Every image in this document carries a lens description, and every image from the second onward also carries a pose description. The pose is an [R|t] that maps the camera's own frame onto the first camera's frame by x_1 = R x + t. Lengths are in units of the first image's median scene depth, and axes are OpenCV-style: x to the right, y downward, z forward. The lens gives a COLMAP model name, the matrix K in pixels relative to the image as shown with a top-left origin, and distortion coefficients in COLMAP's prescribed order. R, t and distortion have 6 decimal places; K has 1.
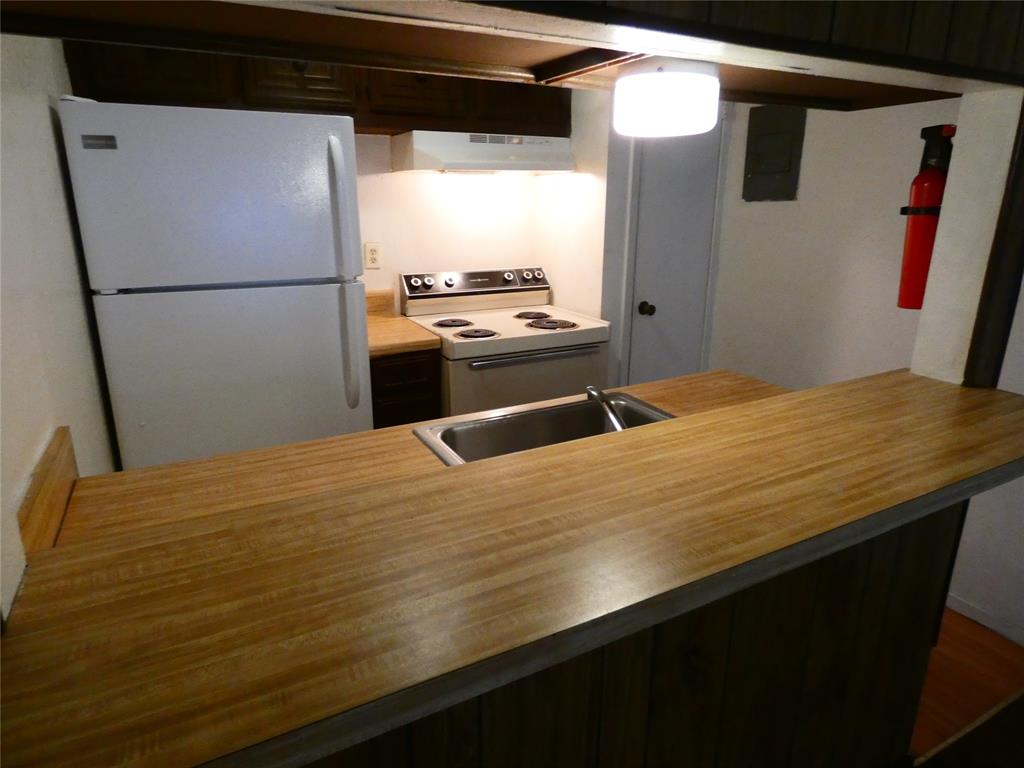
lens RADIAL K [[599.6, 0, 506.9], [0, 599.6, 372.4], [0, 0, 1]] dist [-0.047518, 0.017878]
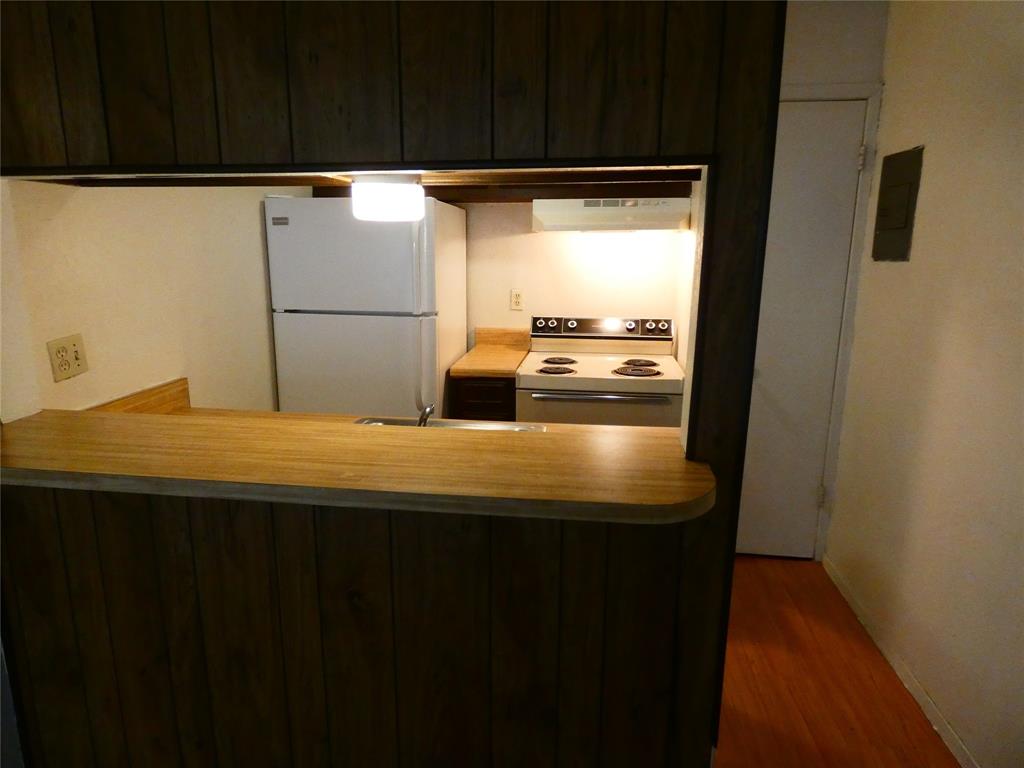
lens RADIAL K [[585.7, 0, 512.0], [0, 585.7, 384.0], [0, 0, 1]] dist [-0.000901, 0.000054]
pose [[0.822991, 0.133250, -0.552205, 0.564691], [-0.159421, 0.987210, 0.000622, -0.028103], [0.545225, 0.087521, 0.833708, 0.005268]]
